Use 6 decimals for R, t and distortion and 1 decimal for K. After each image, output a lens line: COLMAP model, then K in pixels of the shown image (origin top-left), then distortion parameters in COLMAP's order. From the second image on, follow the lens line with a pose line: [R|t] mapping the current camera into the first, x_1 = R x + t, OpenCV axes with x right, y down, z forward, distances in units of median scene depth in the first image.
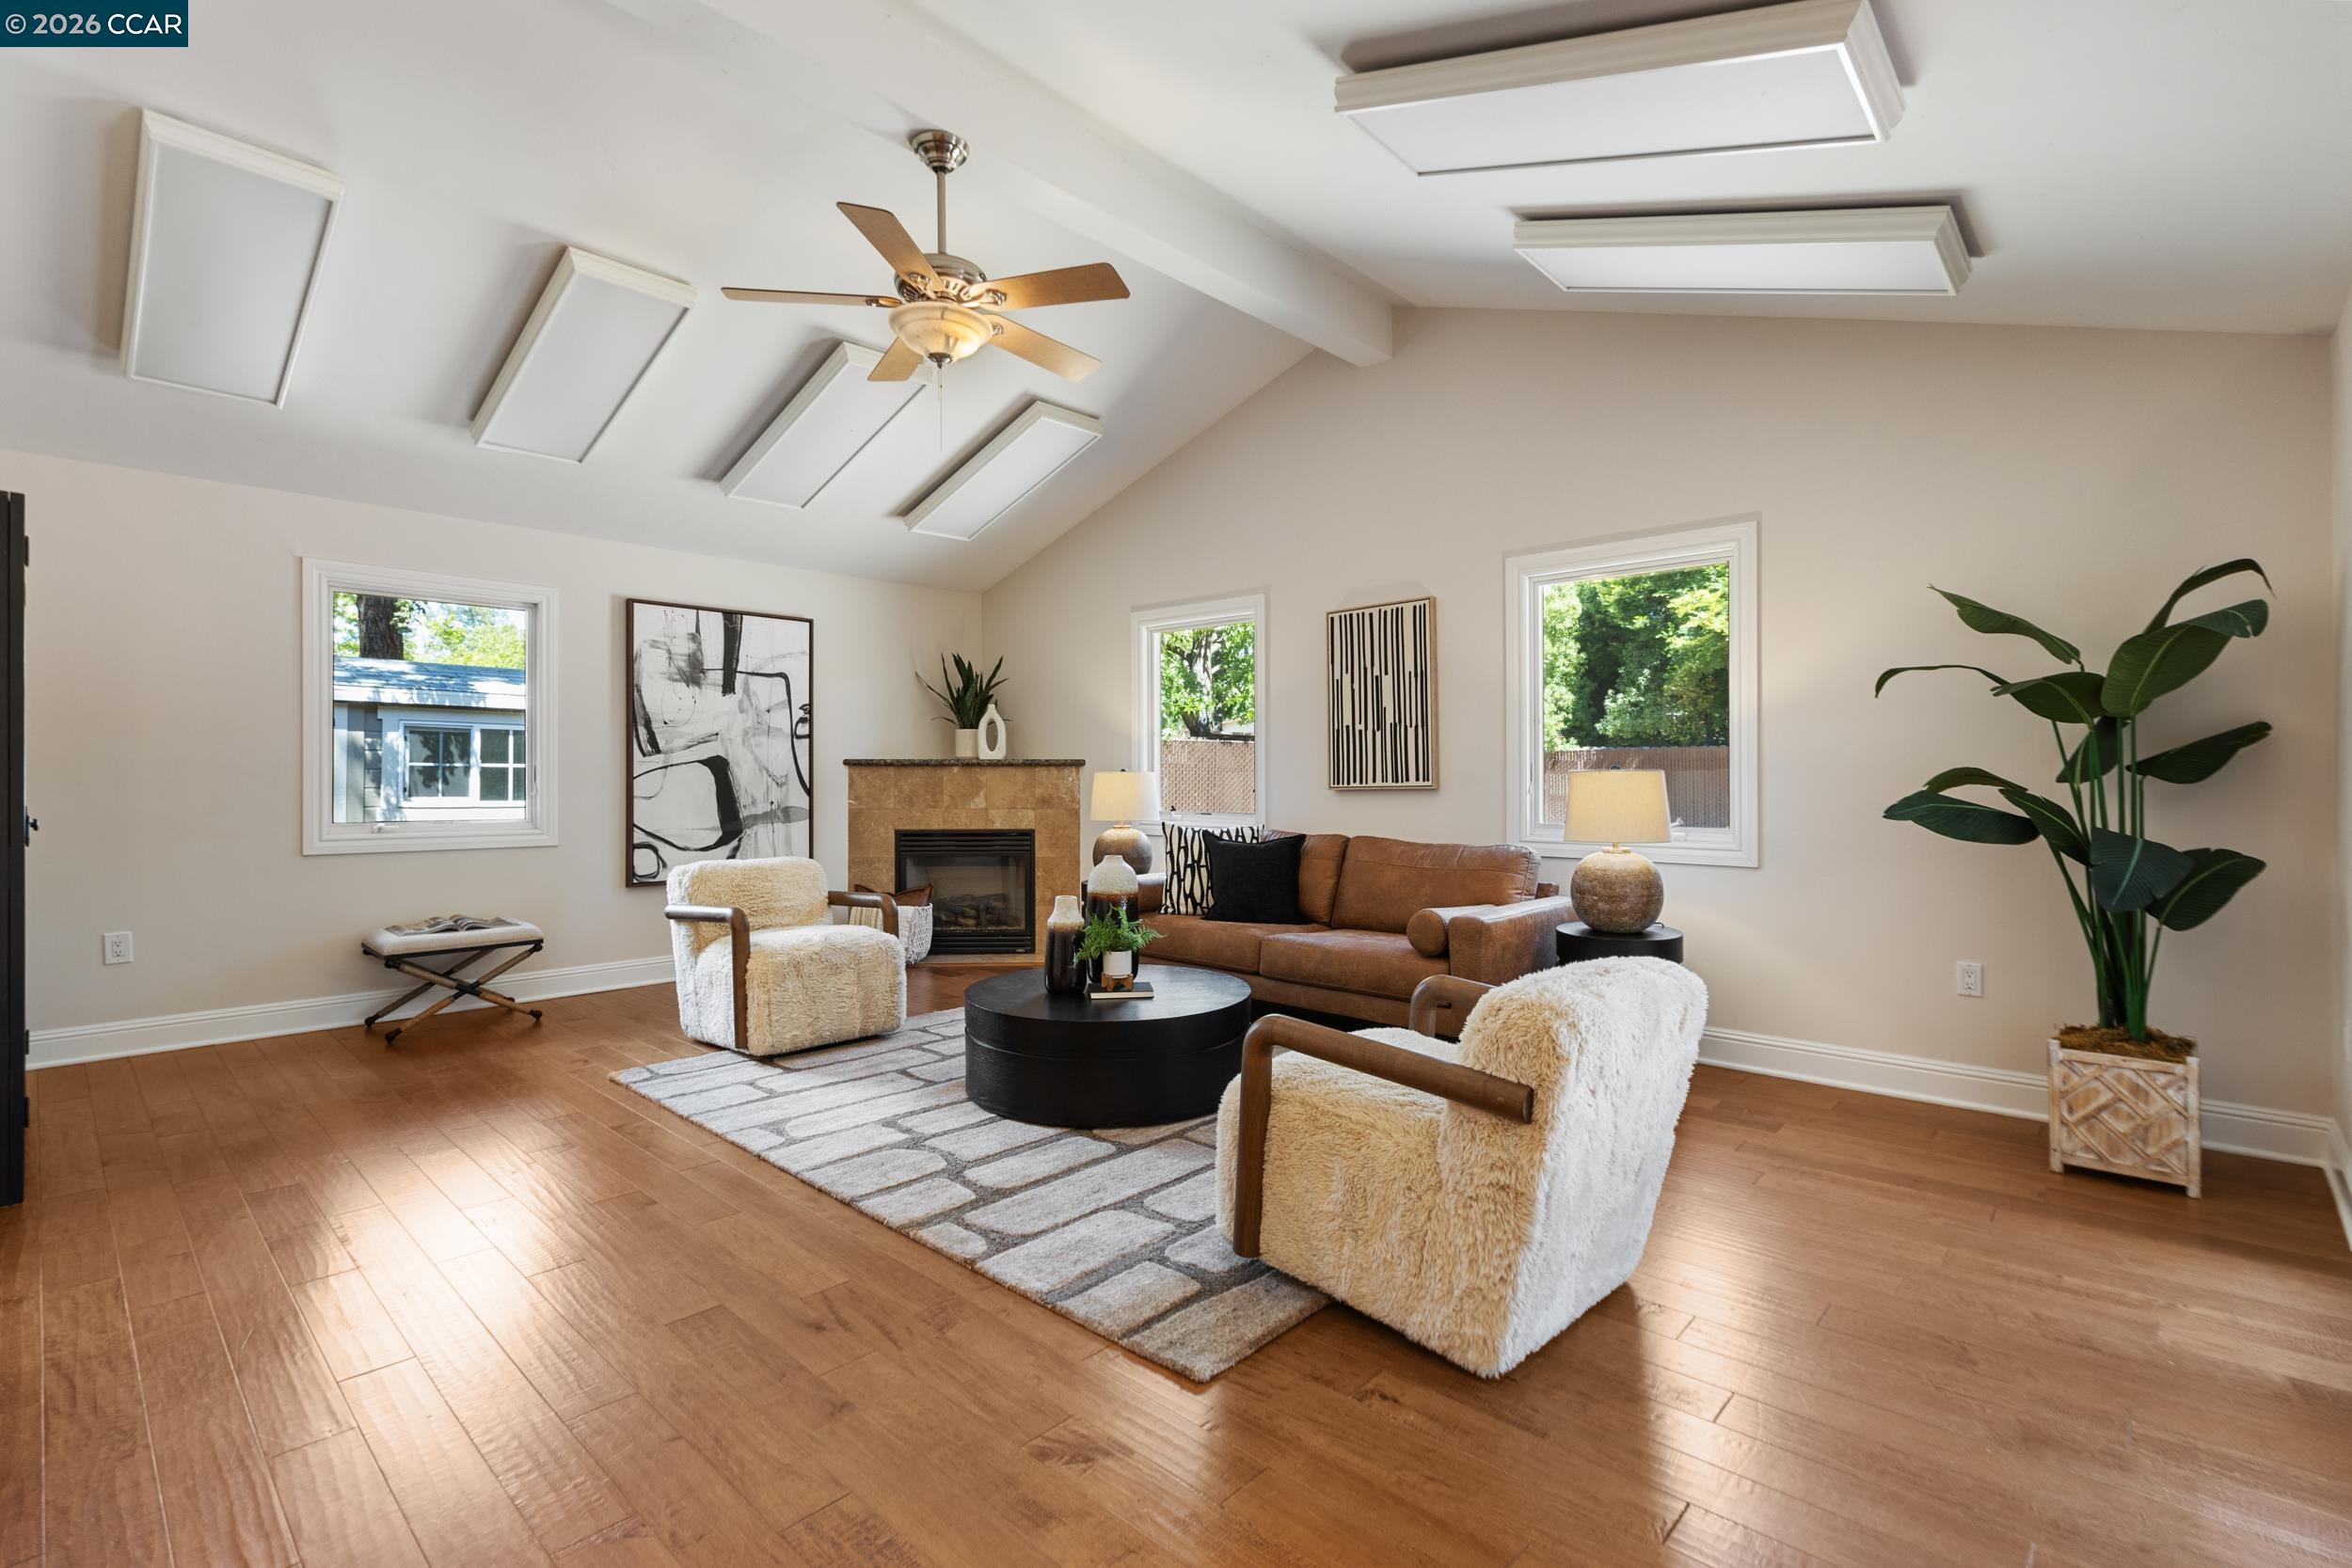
lens RADIAL K [[1054.3, 0, 1189.7], [0, 1054.3, 772.4], [0, 0, 1]] dist [-0.000431, 0.000360]
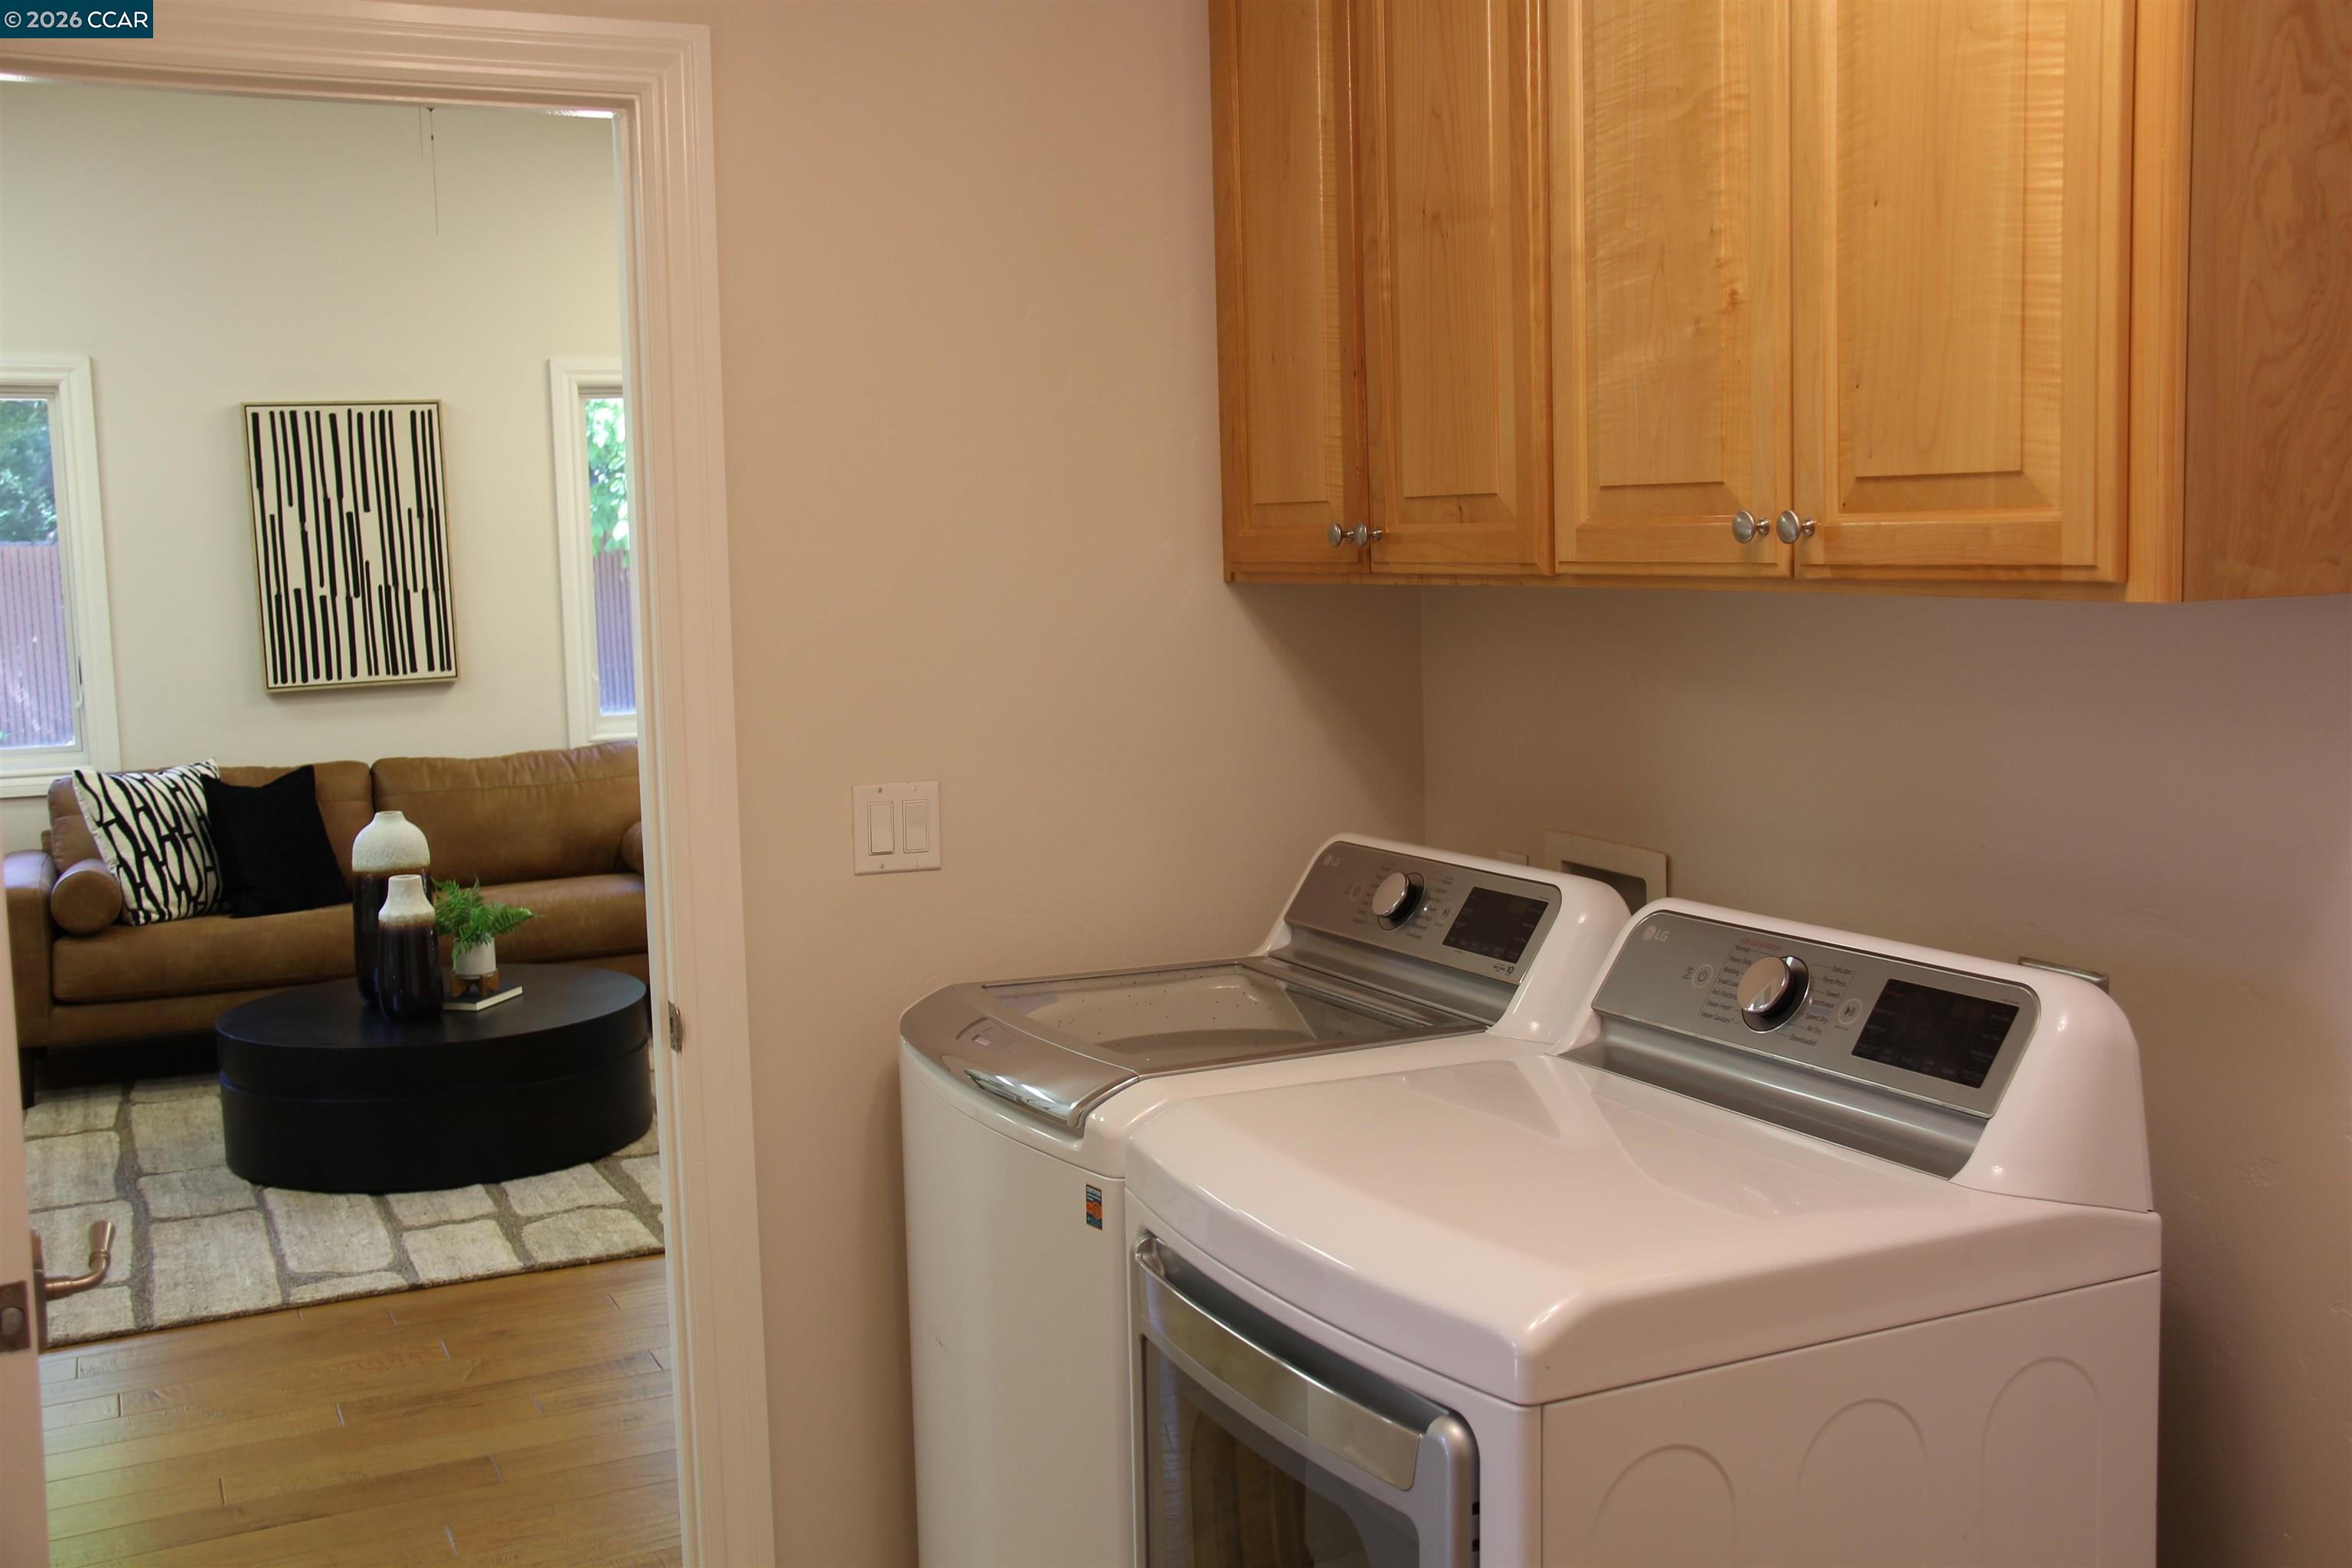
lens RADIAL K [[2292.2, 0, 1184.8], [0, 2292.2, 760.8], [0, 0, 1]] dist [-0.039141, 0.000000]
pose [[0.372053, -0.098216, 0.923001, -0.938481], [0.020361, 0.995010, 0.097671, -0.065787], [-0.927988, -0.017545, 0.372197, -0.002545]]
